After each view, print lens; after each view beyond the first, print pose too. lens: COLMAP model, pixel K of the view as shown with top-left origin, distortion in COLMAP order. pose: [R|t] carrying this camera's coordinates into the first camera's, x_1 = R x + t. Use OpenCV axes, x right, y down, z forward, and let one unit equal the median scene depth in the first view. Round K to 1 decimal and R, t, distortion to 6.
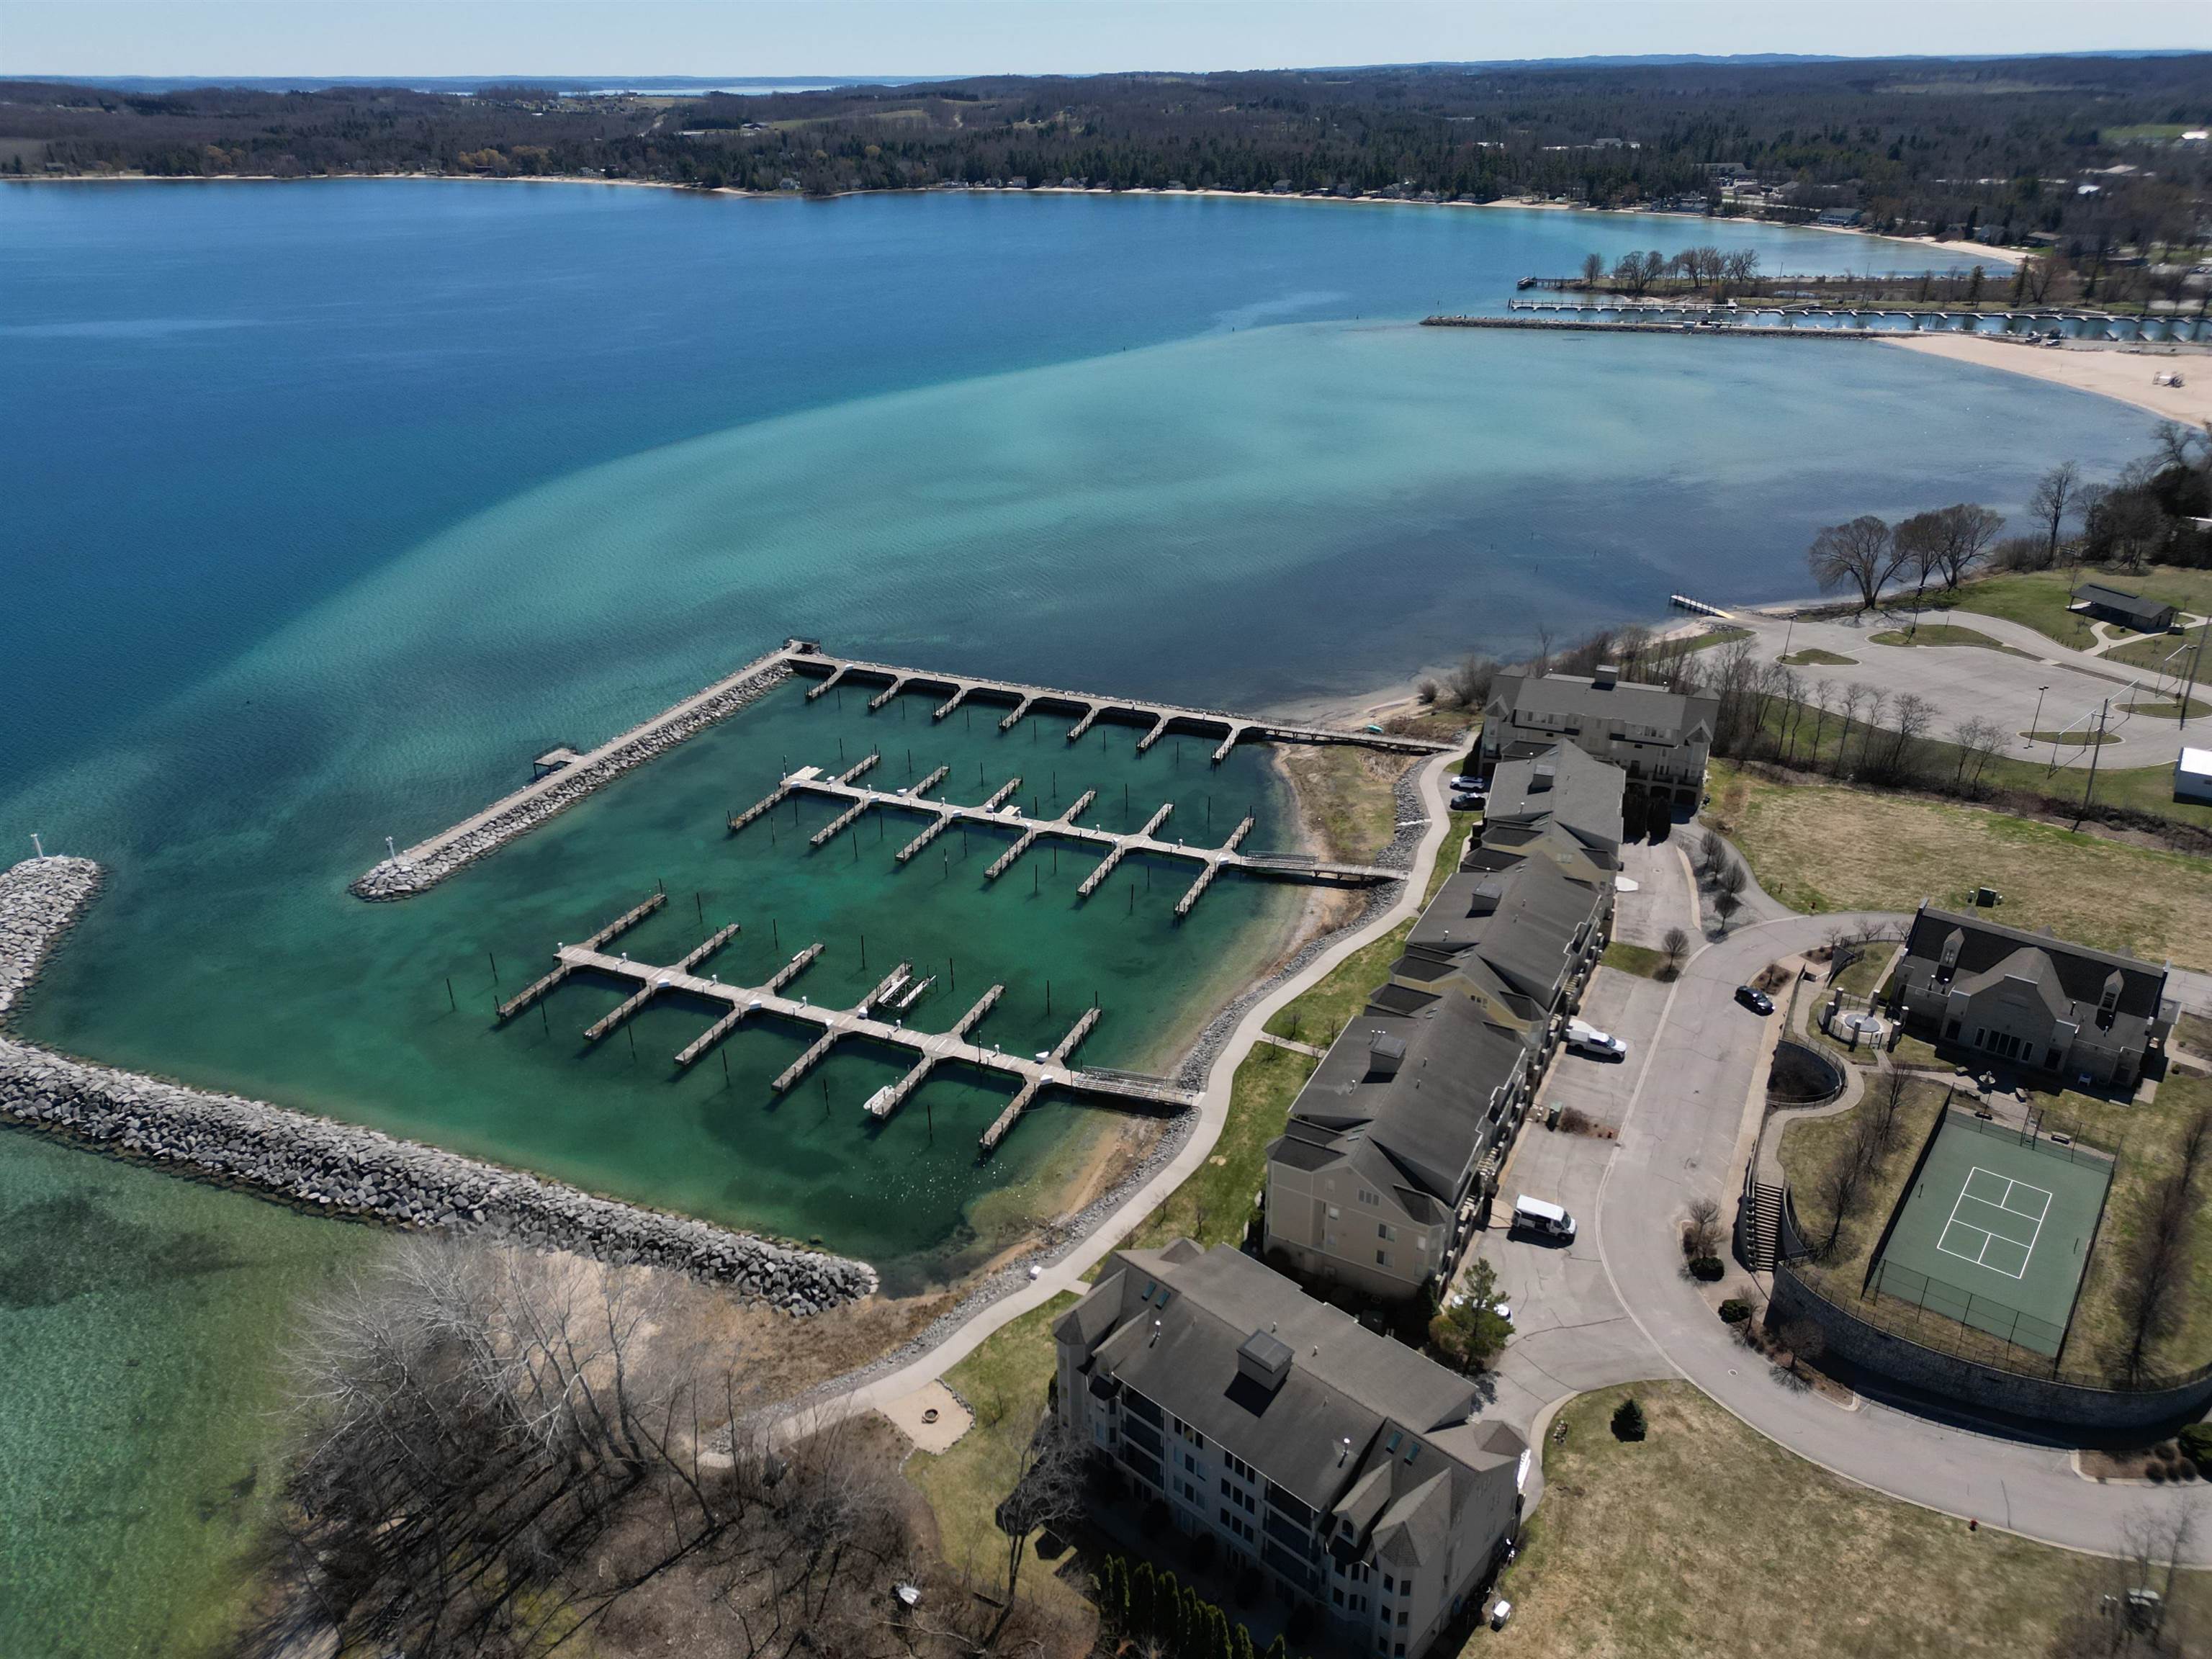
lens RADIAL K [[1495.3, 0, 1106.0], [0, 1495.3, 829.5], [0, 0, 1]] dist [0.104651, -0.100222]
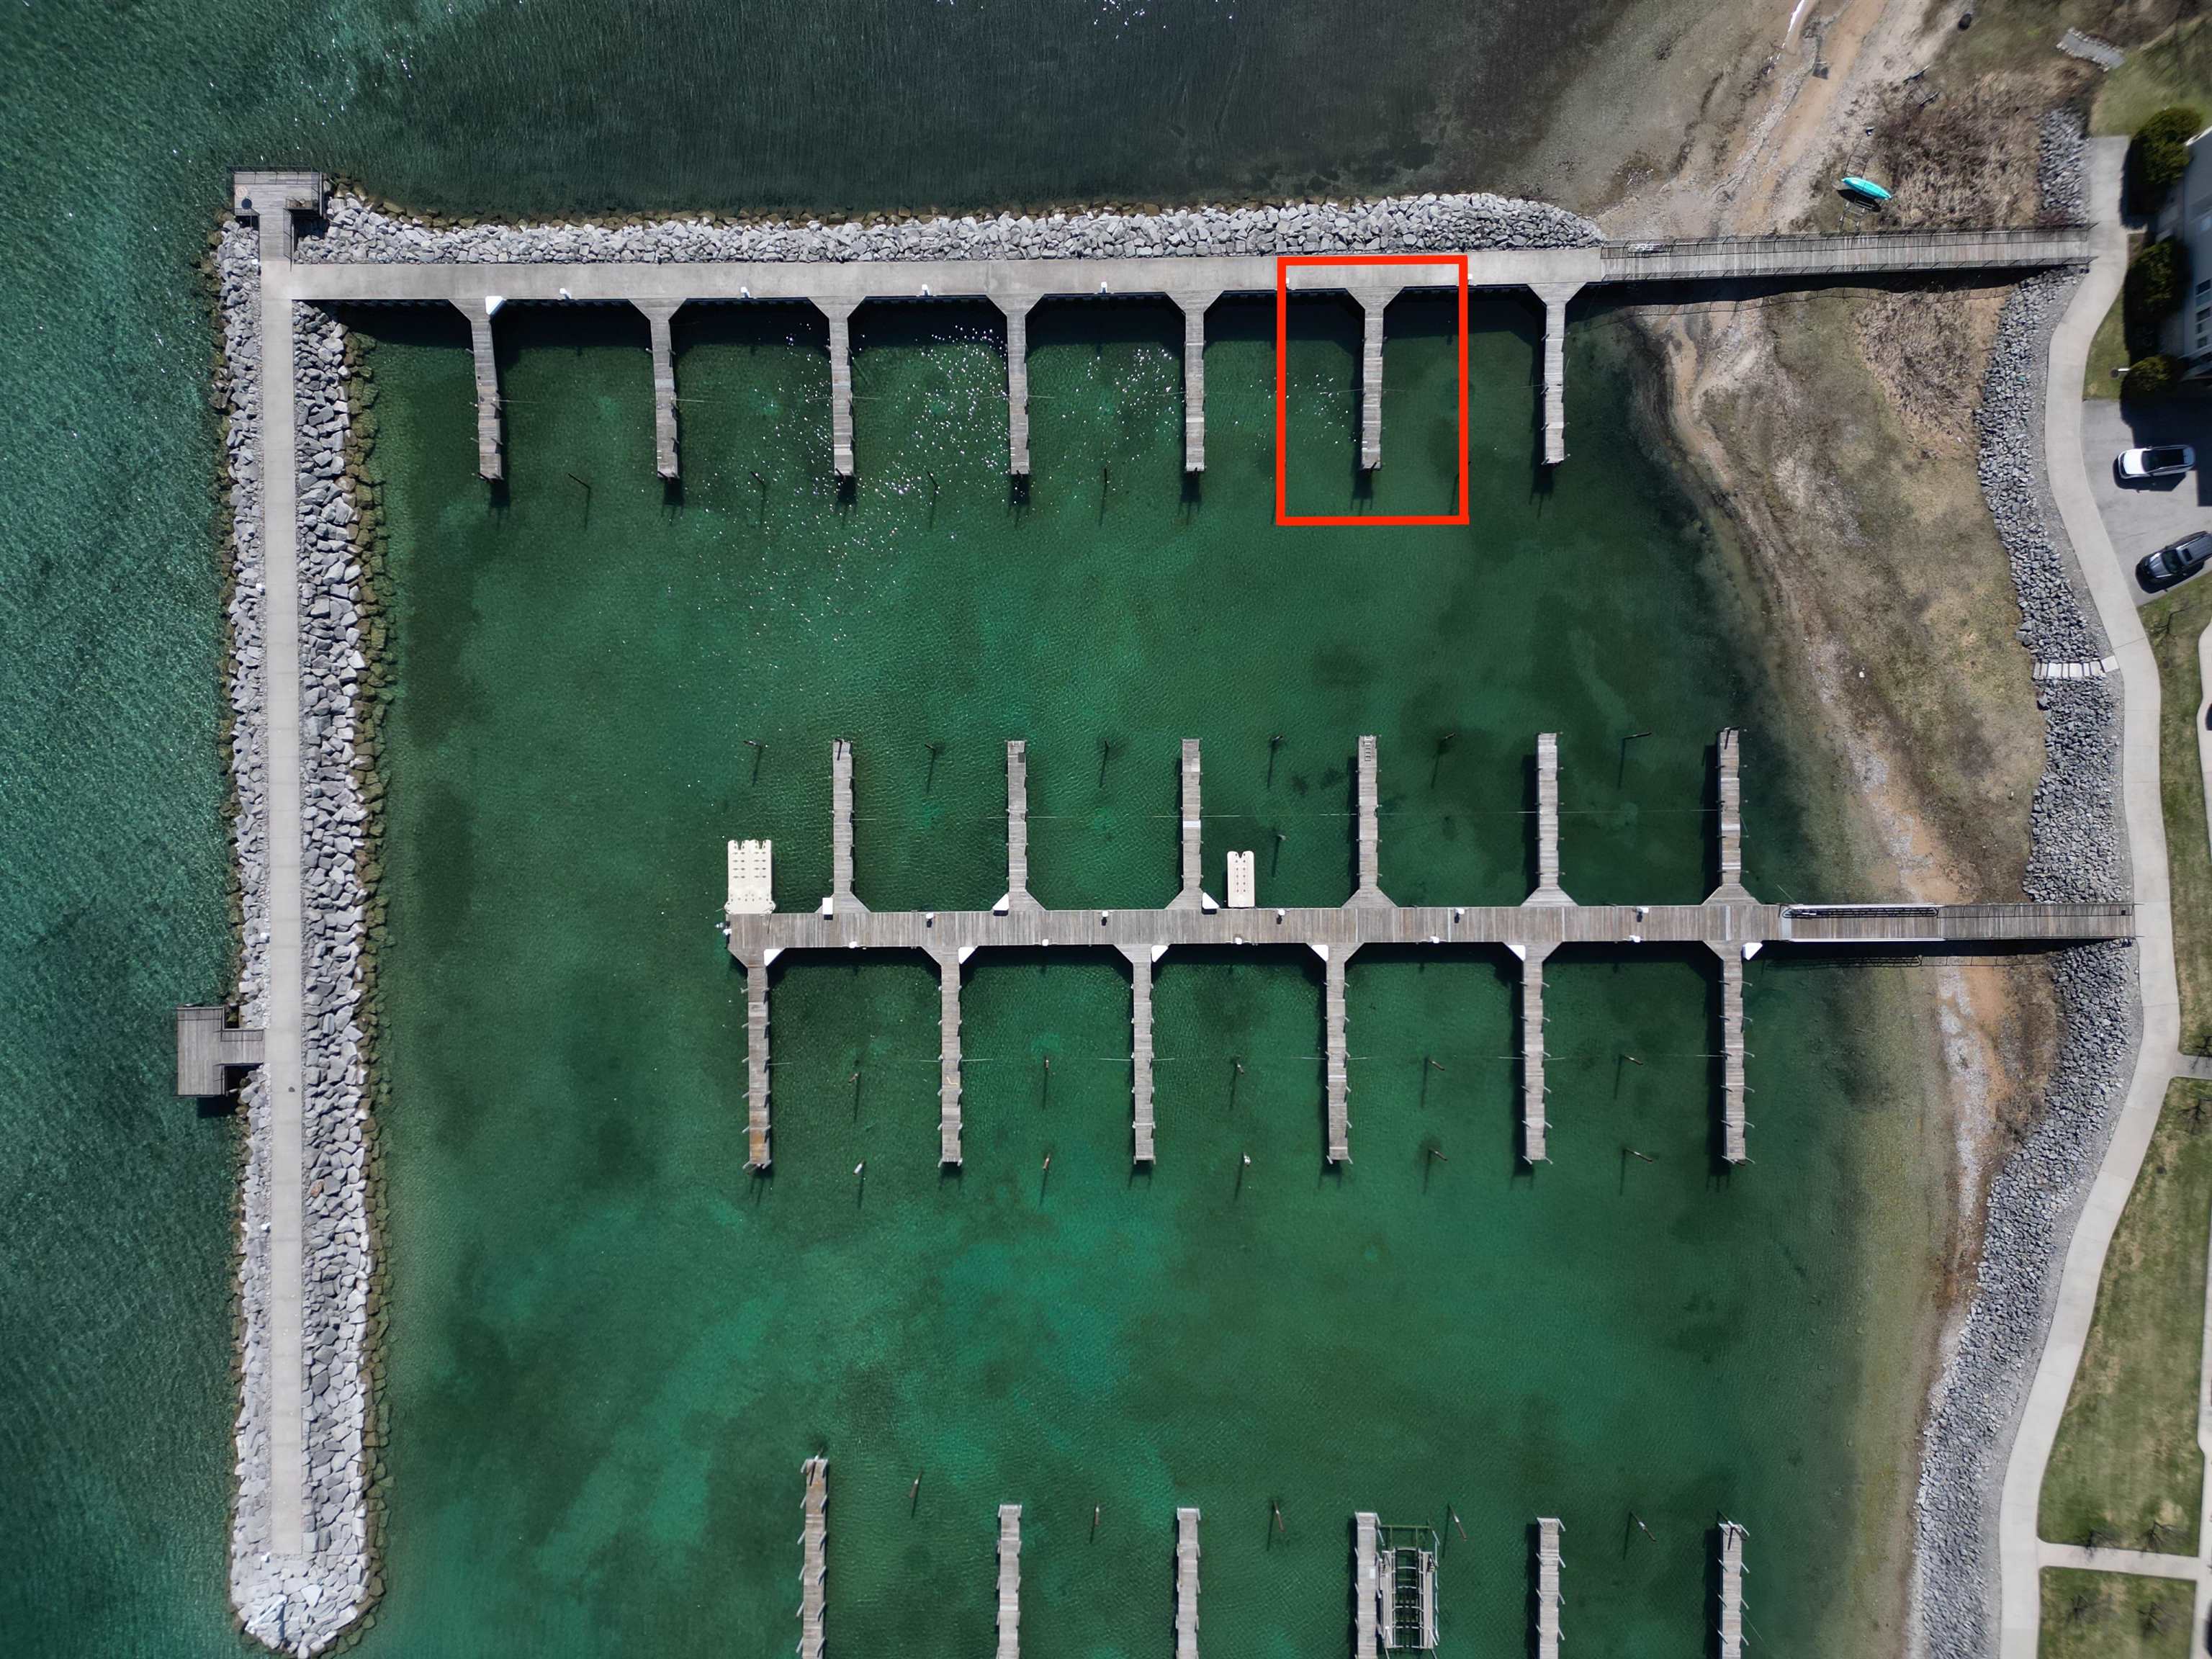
lens RADIAL K [[1495.3, 0, 1106.0], [0, 1495.3, 829.5], [0, 0, 1]] dist [0.104651, -0.100222]
pose [[0.918324, -0.395815, 0.003311, -0.099731], [0.175043, 0.413589, 0.893478, -0.453812], [-0.355022, -0.819923, 0.449094, 0.798344]]
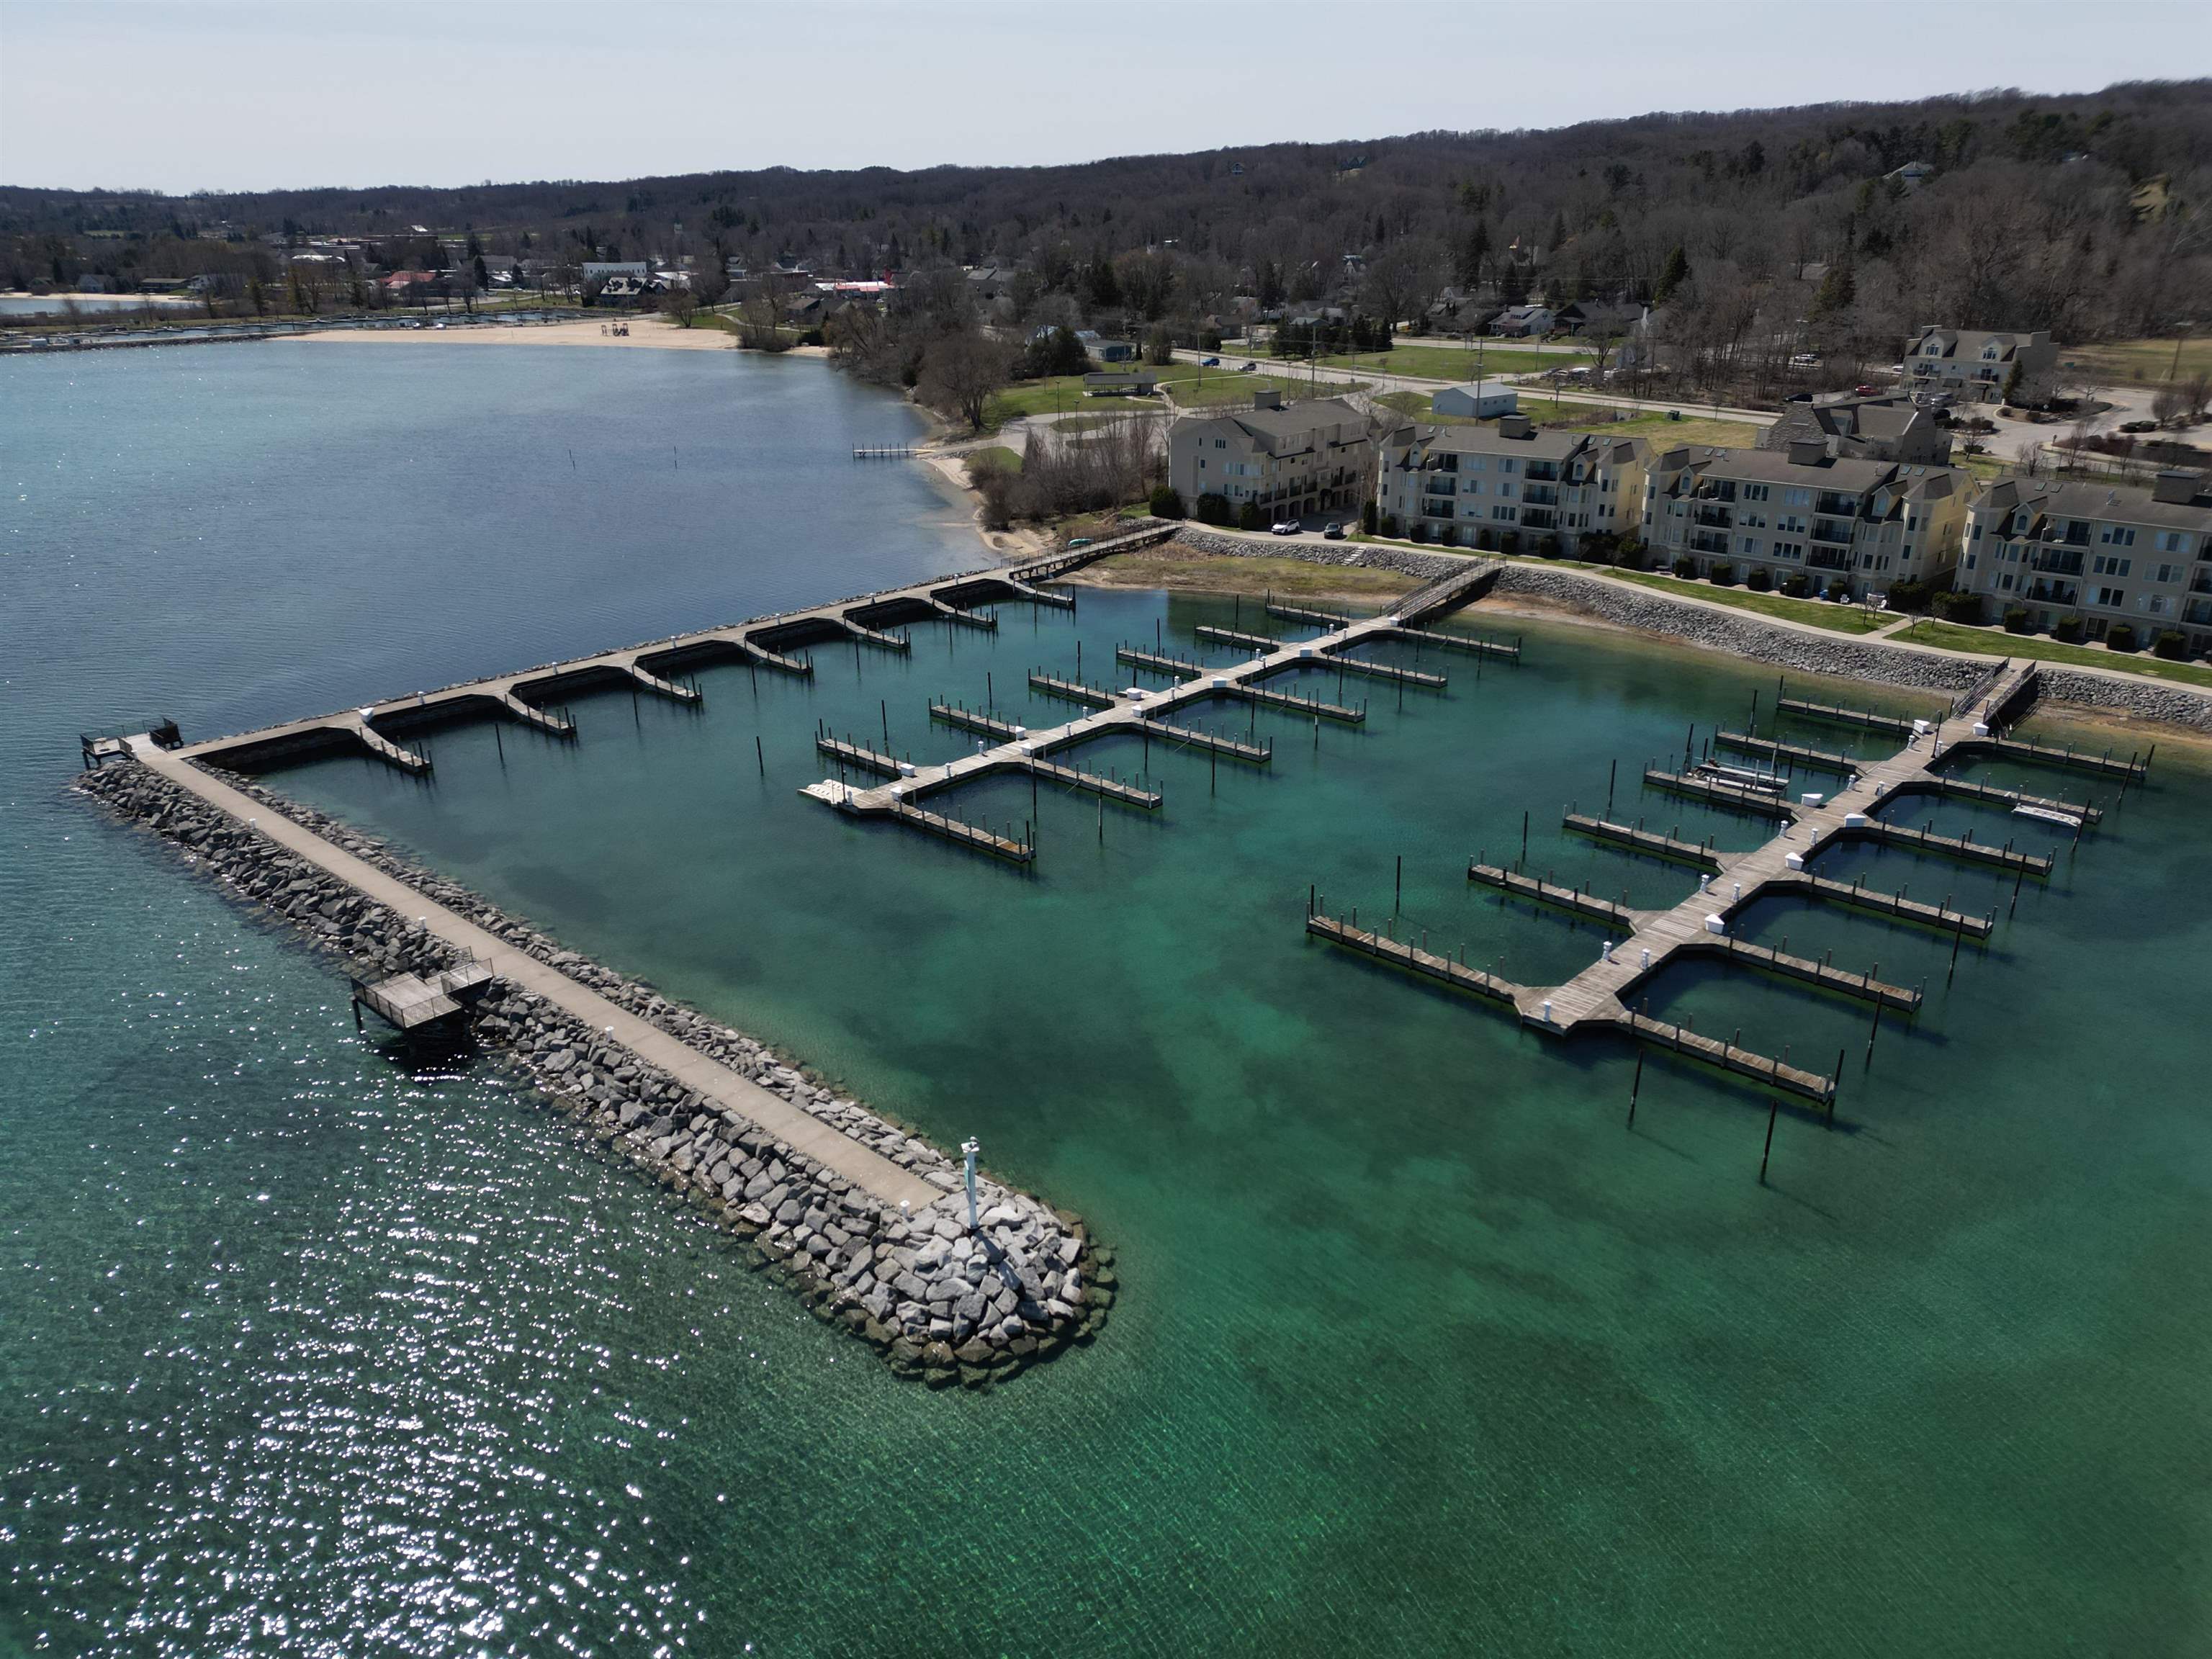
lens RADIAL K [[1495.3, 0, 1106.0], [0, 1495.3, 829.5], [0, 0, 1]] dist [0.104651, -0.100222]
pose [[0.332458, -0.347443, 0.876787, -0.632495], [0.417474, 0.887842, 0.193527, -0.088015], [-0.845688, 0.301696, 0.440218, 0.741302]]
